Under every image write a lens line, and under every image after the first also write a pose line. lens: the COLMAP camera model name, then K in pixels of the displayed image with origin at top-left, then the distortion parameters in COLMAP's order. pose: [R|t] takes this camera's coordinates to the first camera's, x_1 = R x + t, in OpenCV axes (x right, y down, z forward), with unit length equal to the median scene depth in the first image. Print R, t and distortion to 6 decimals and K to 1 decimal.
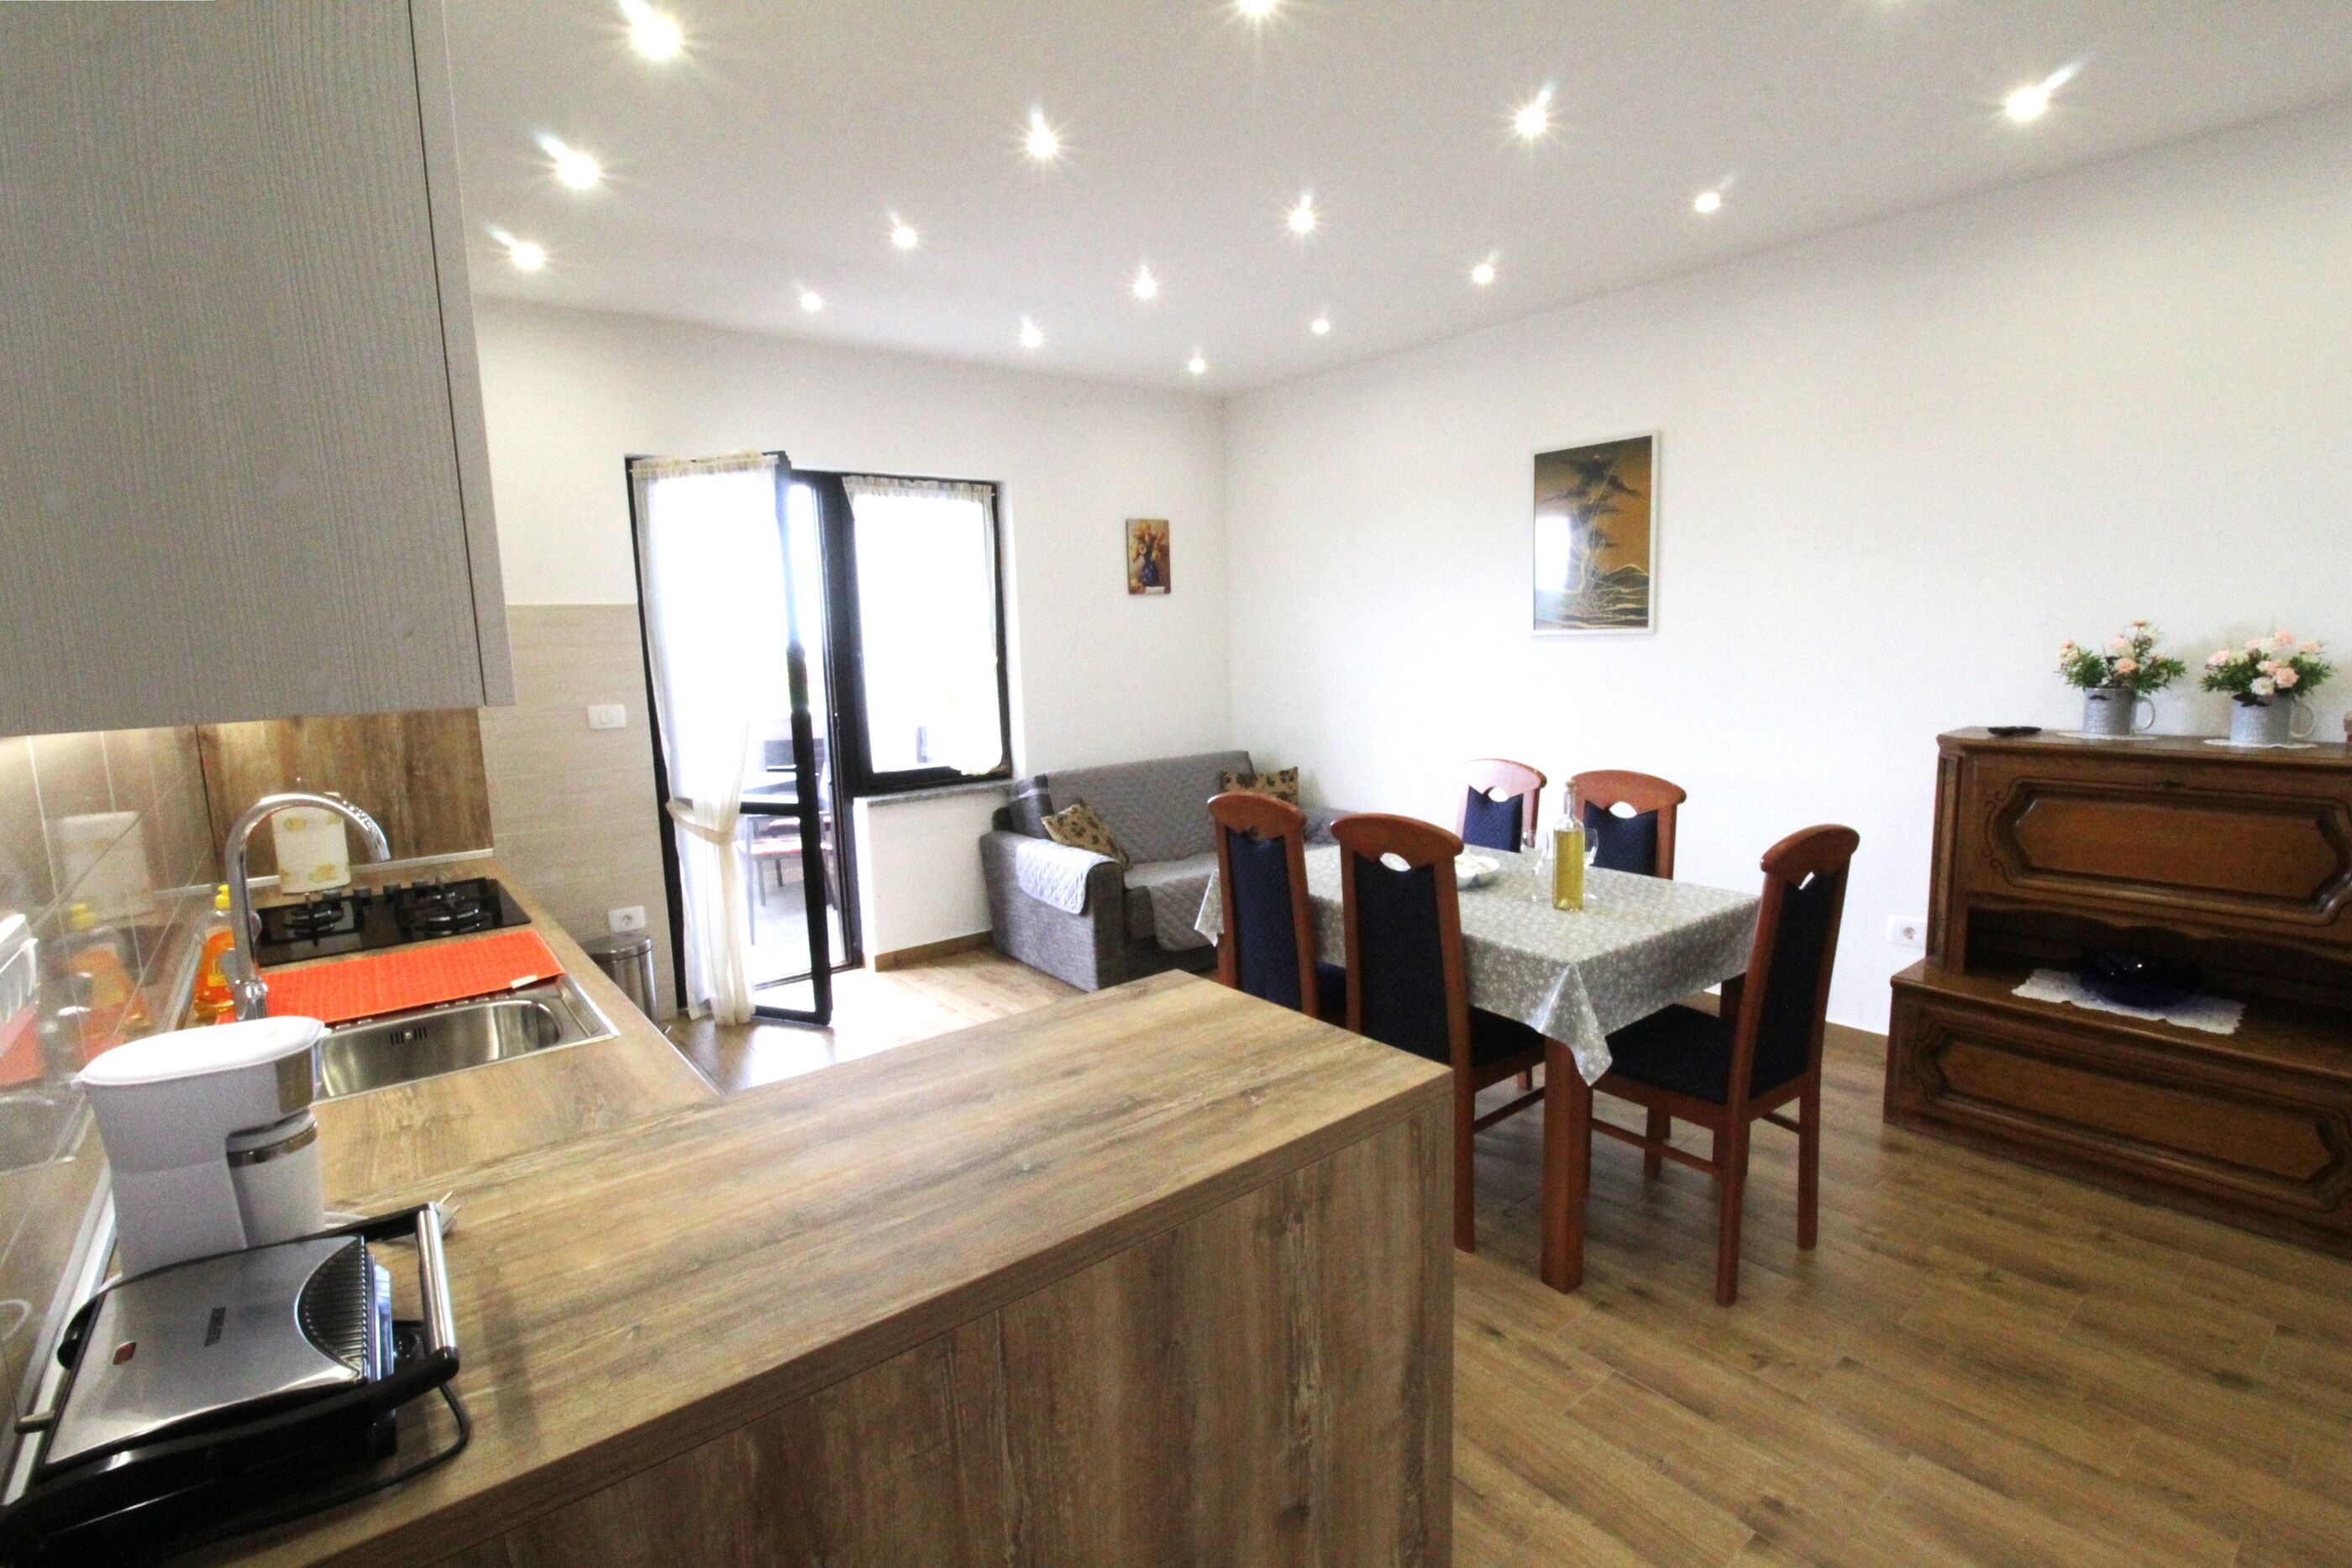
lens RADIAL K [[1094.4, 0, 1201.5], [0, 1094.4, 780.5], [0, 0, 1]] dist [-0.001443, -0.011575]
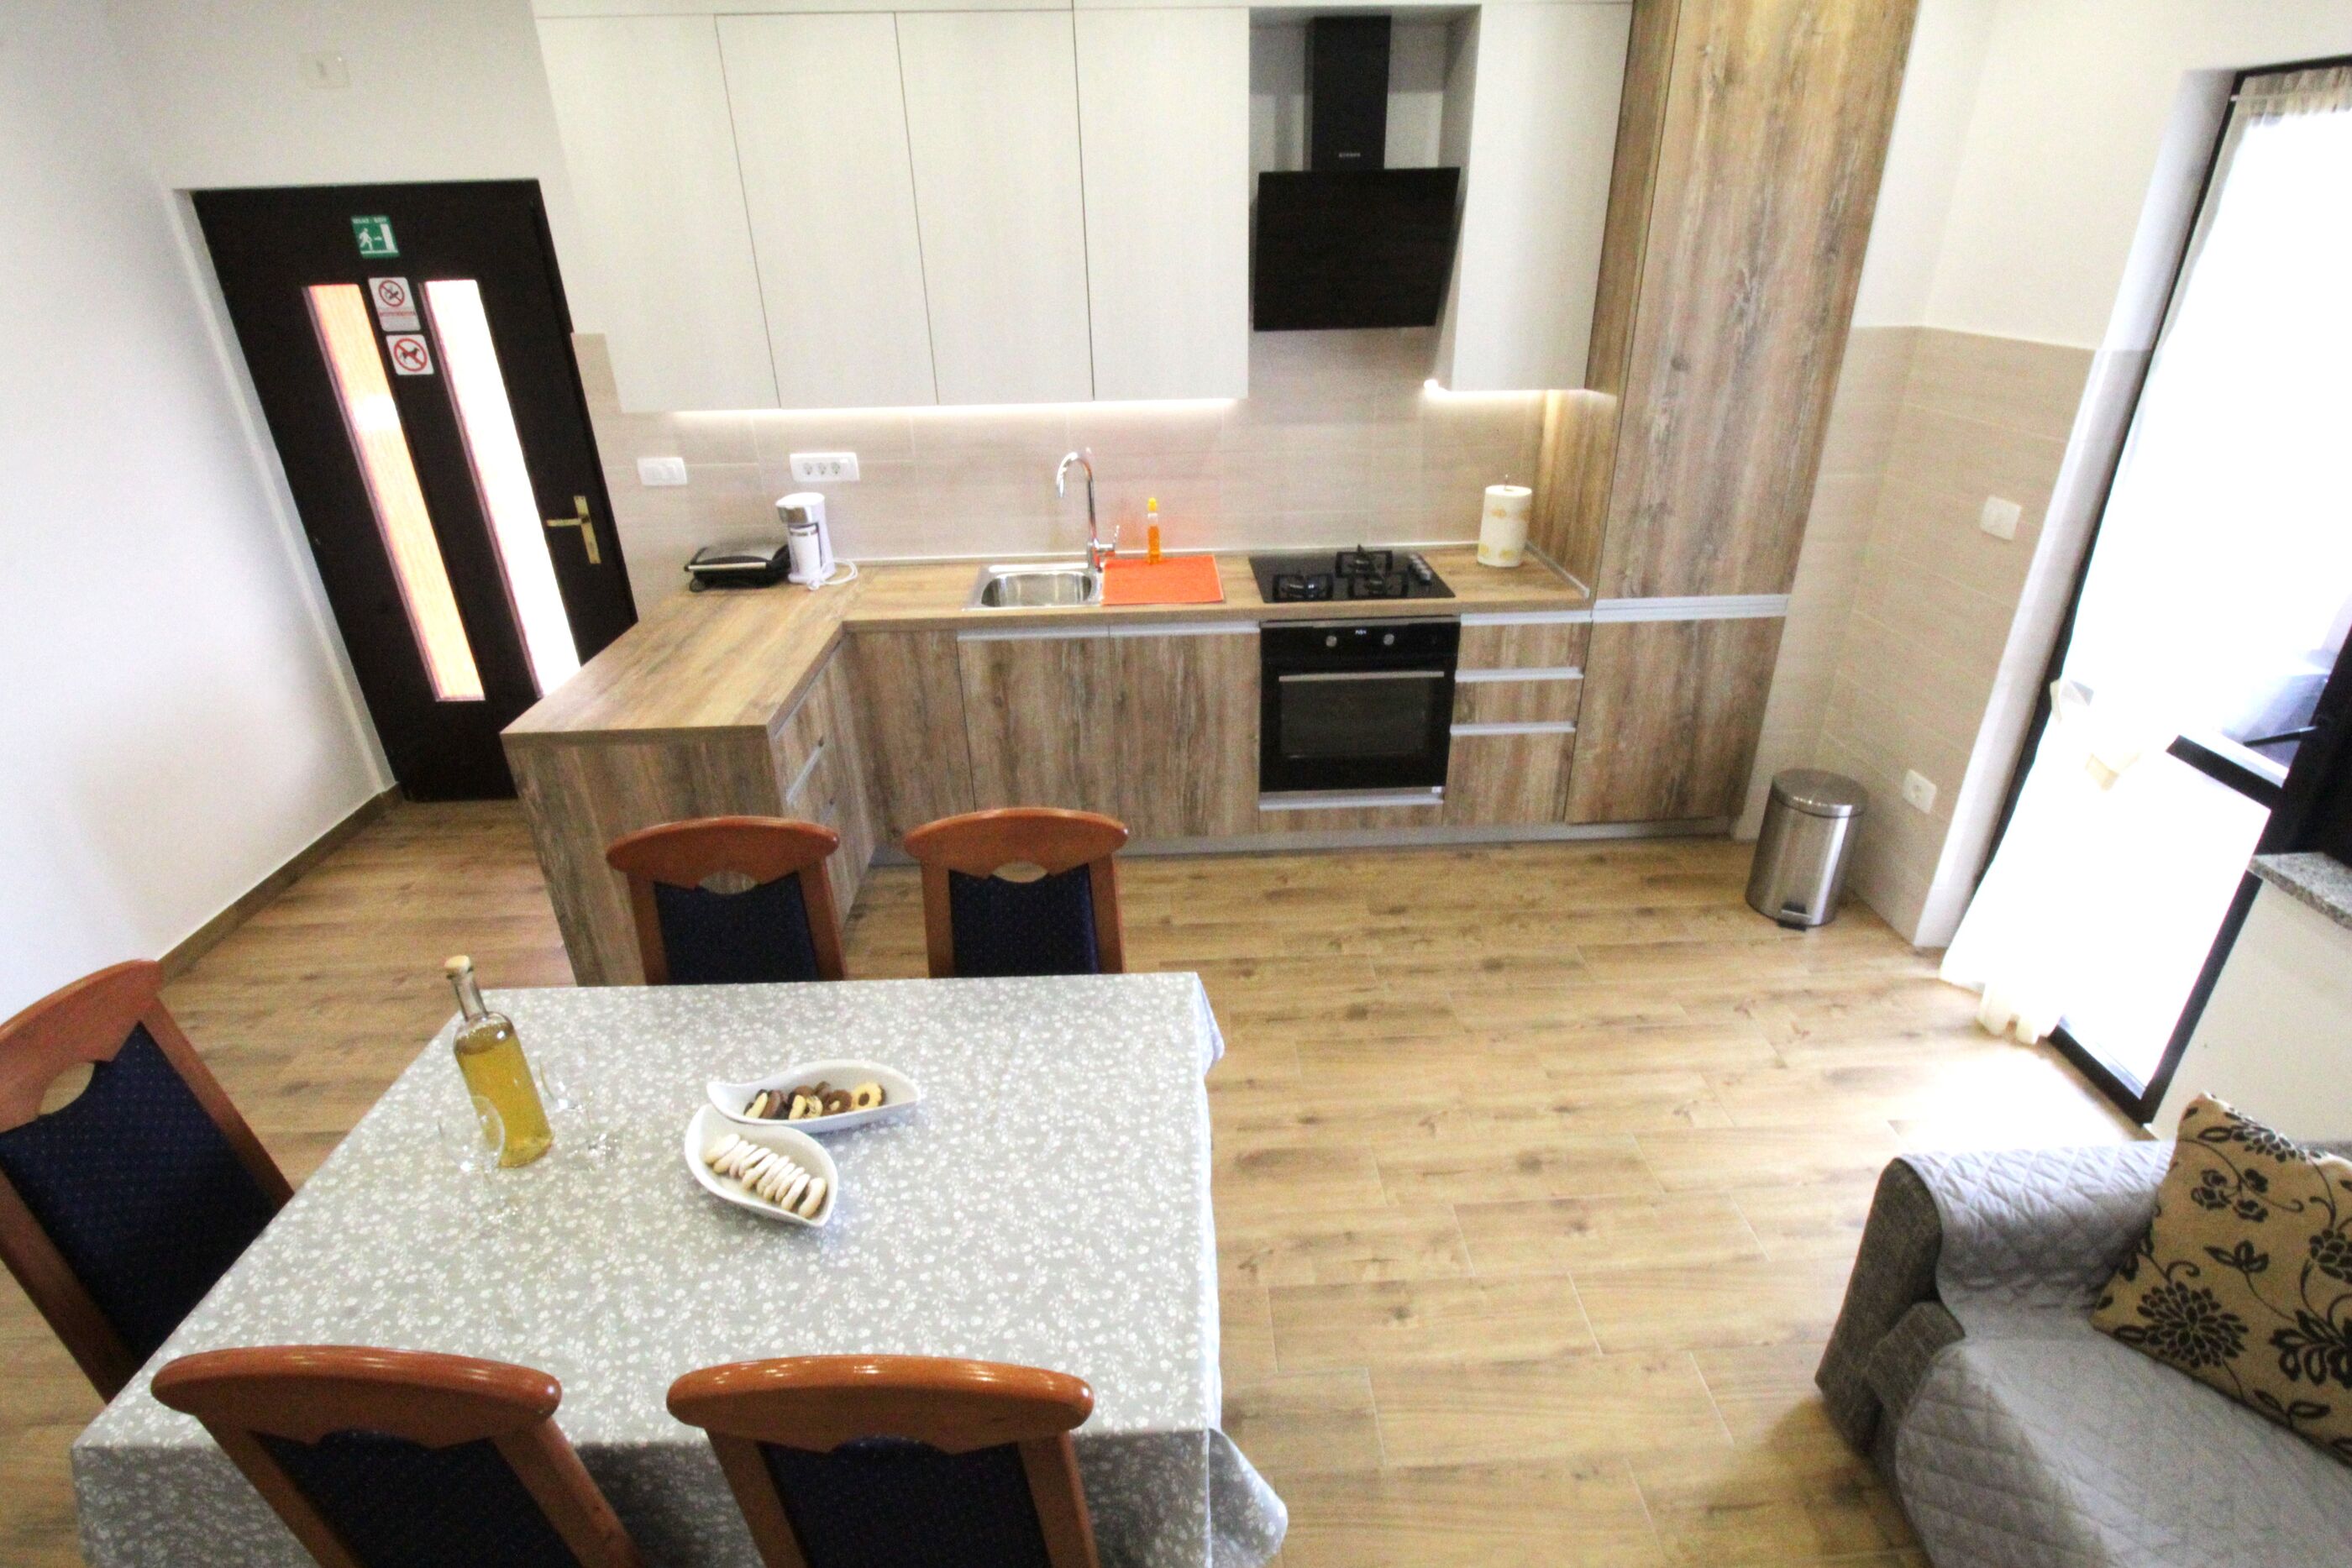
lens RADIAL K [[1126.8, 0, 1192.0], [0, 1126.8, 783.7], [0, 0, 1]] dist [0.001401, -0.014012]
pose [[-0.593670, 0.389271, -0.704290, 0.301302], [-0.080286, 0.842192, 0.533167, -0.243736], [0.800694, 0.373070, -0.468731, 0.957156]]
